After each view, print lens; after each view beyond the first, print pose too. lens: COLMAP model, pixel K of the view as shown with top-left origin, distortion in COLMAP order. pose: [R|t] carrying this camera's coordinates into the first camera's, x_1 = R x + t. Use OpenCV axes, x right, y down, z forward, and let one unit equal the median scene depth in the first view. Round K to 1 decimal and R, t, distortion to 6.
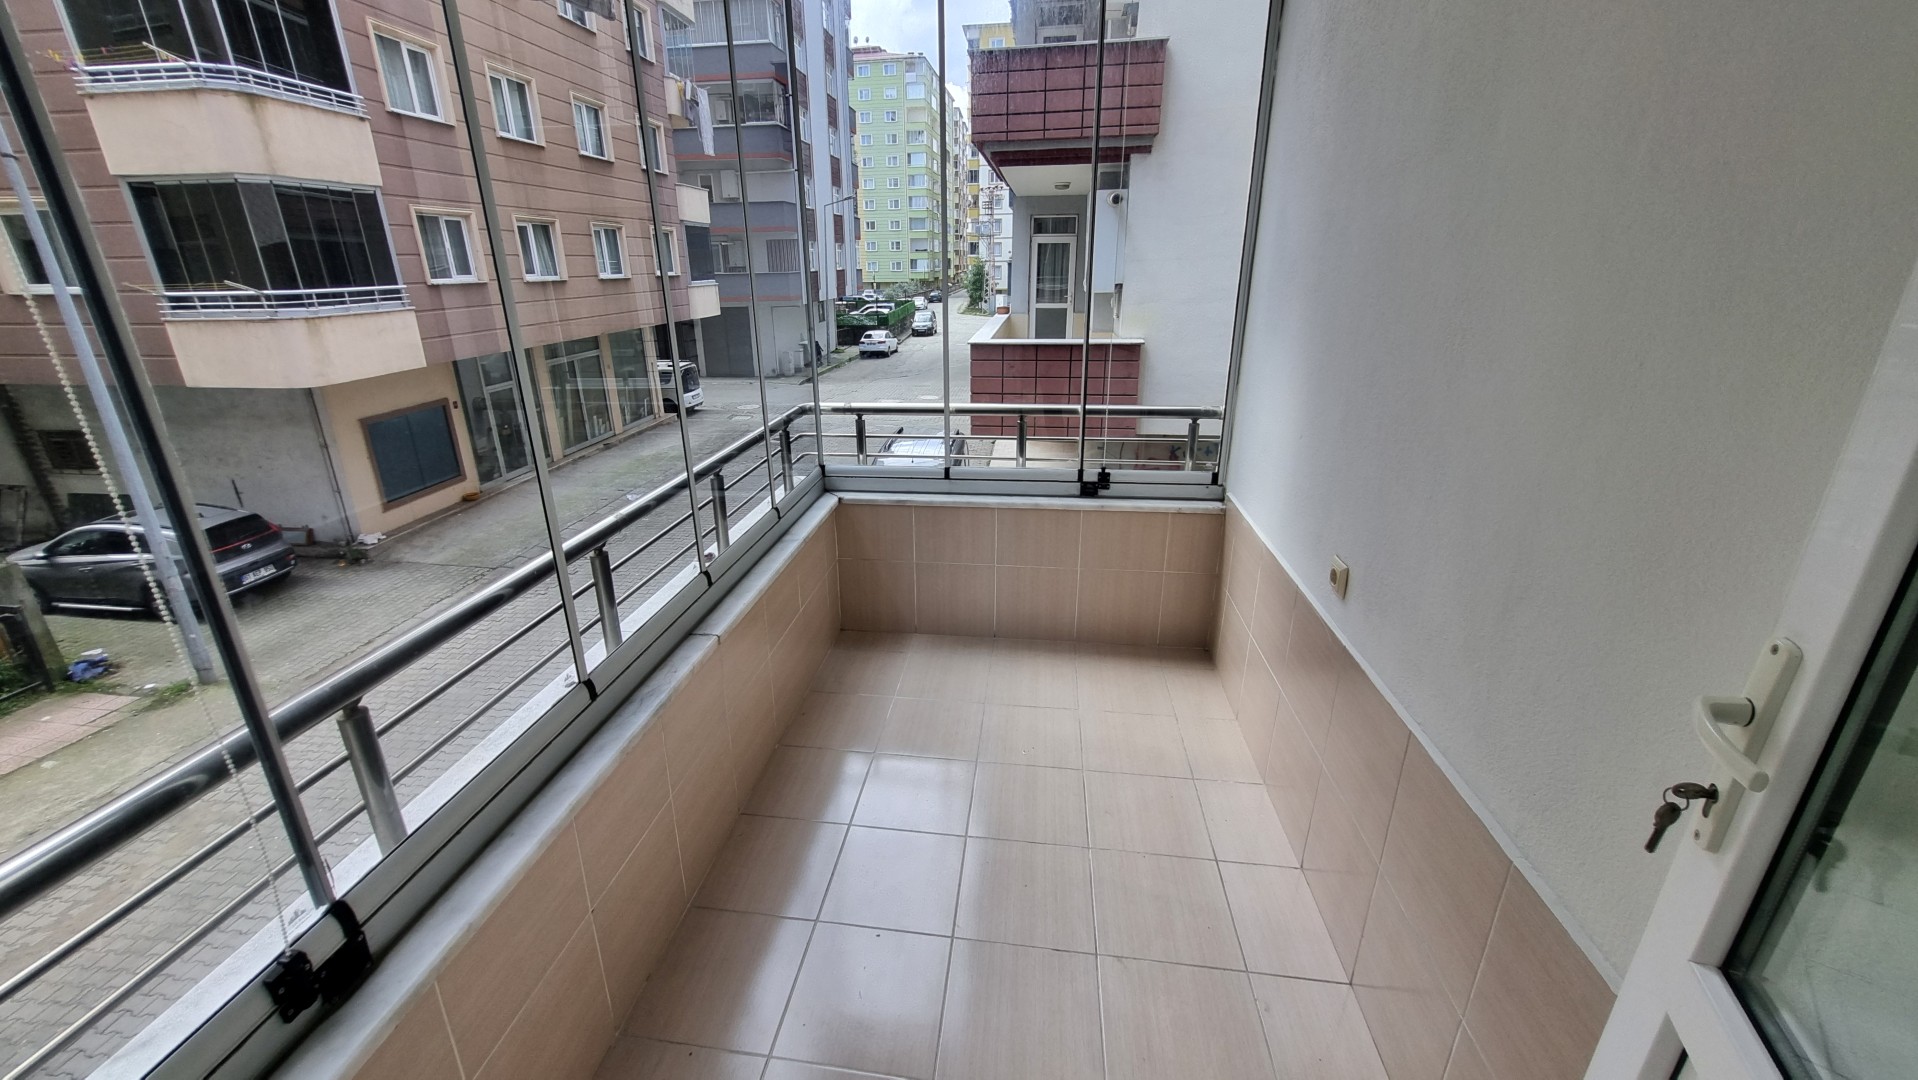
lens RADIAL K [[752.4, 0, 933.6], [0, 752.4, 532.2], [0, 0, 1]] dist [0.000552, -0.000120]
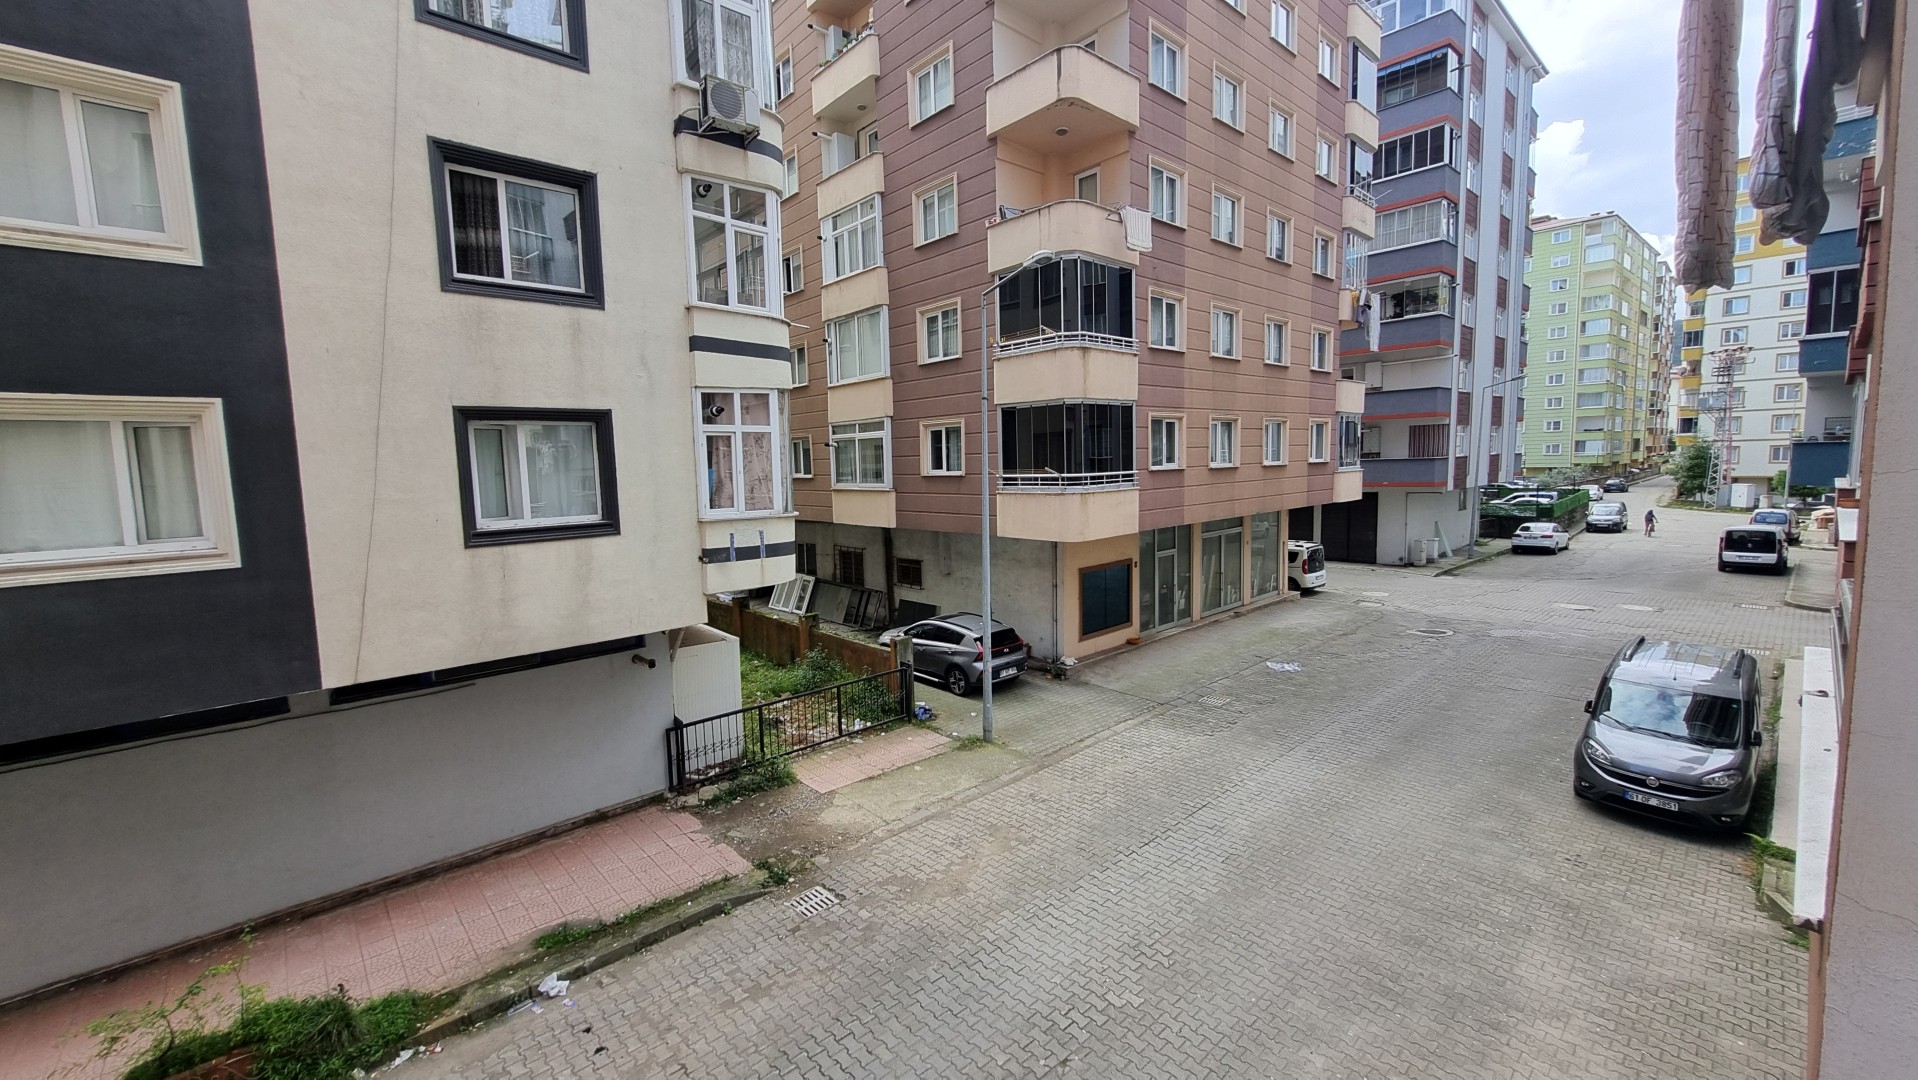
lens RADIAL K [[752.4, 0, 933.6], [0, 752.4, 532.2], [0, 0, 1]] dist [0.000552, -0.000120]
pose [[0.750617, 0.055955, -0.658364, -0.083789], [-0.207939, 0.965784, -0.154994, 0.037385], [0.627164, 0.253241, 0.736569, -0.115360]]
